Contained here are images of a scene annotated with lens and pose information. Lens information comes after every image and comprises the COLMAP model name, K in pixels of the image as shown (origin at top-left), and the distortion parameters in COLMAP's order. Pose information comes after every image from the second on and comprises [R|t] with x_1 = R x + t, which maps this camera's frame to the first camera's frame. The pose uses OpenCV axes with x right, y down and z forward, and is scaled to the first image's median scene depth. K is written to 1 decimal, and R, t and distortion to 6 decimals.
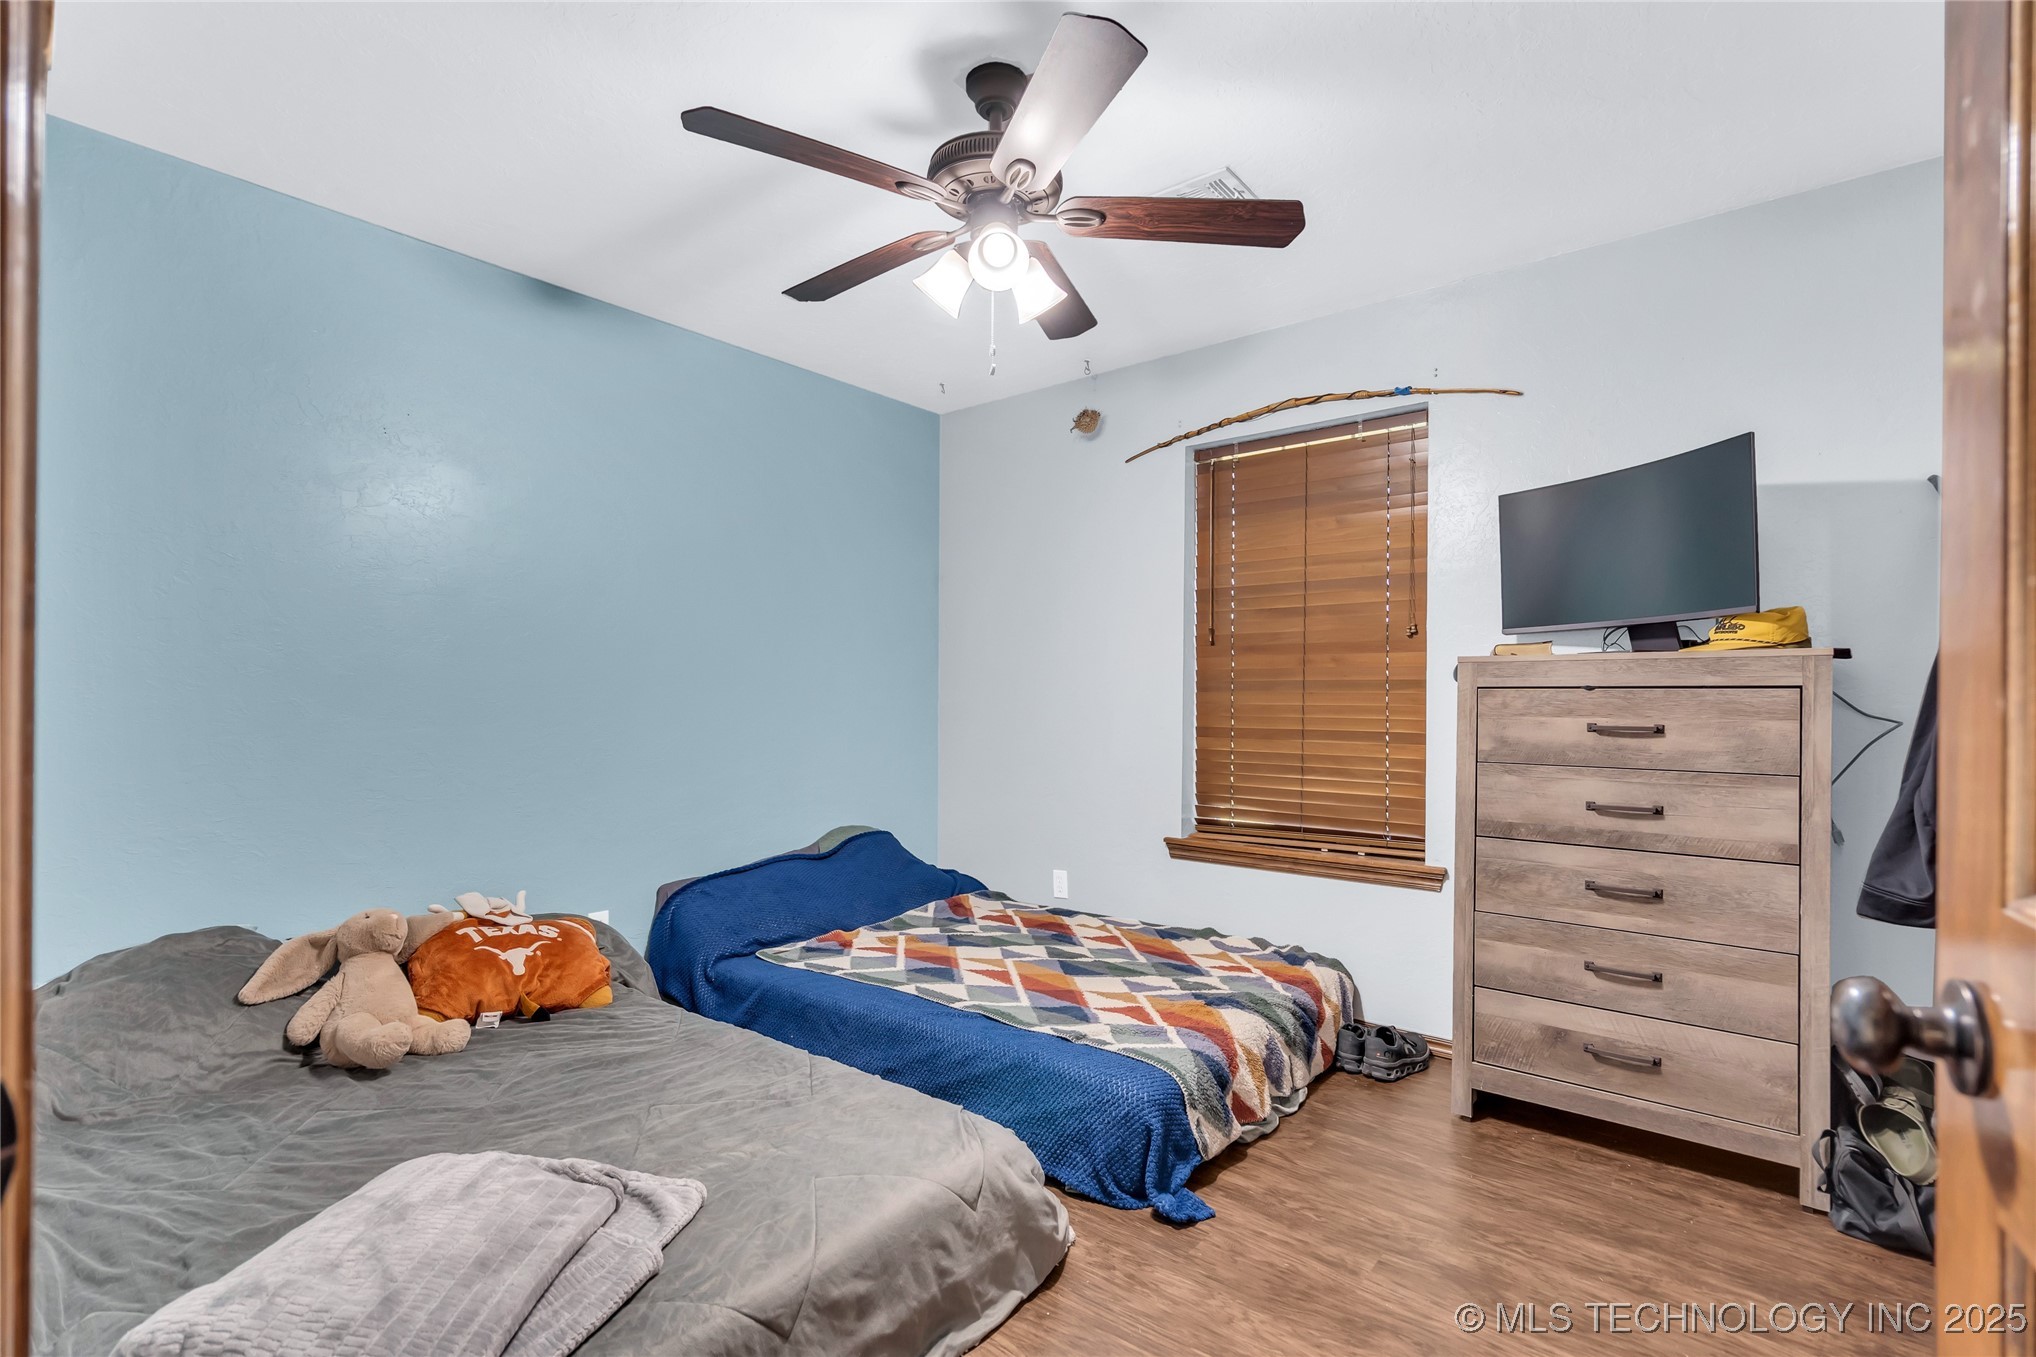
lens RADIAL K [[942.1, 0, 1017.0], [0, 942.1, 702.6], [0, 0, 1]] dist [-0.000936, 0.000381]
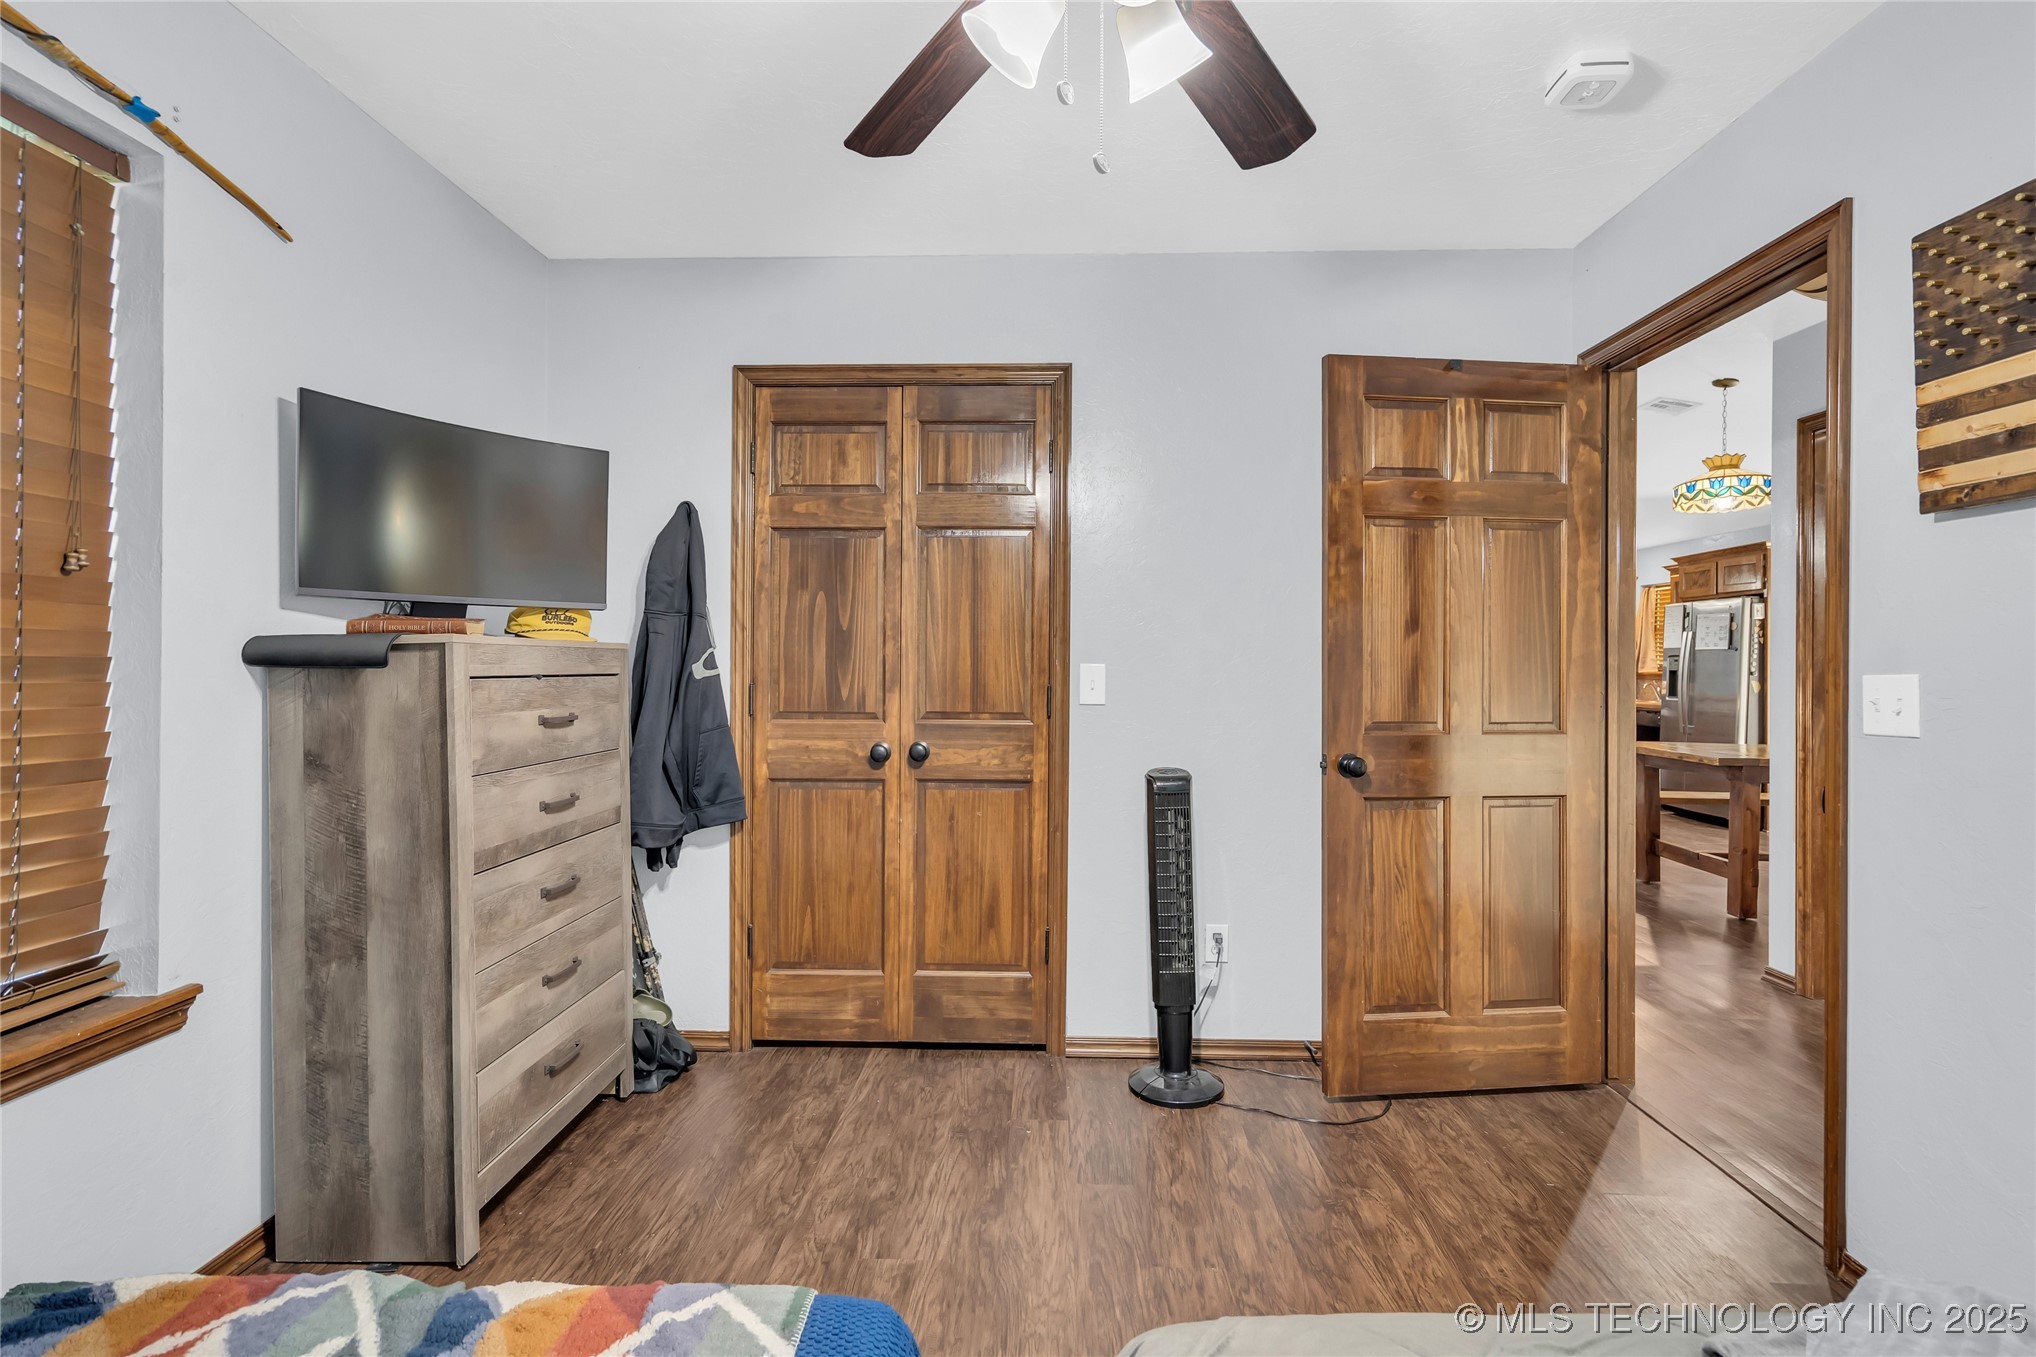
lens RADIAL K [[947.4, 0, 1021.7], [0, 947.4, 675.4], [0, 0, 1]] dist [-0.001561, 0.000207]
pose [[-0.608696, -0.016371, 0.793234, -0.392174], [-0.003717, 0.999835, 0.017783, -0.034367], [-0.793395, 0.007876, -0.608657, 1.172751]]
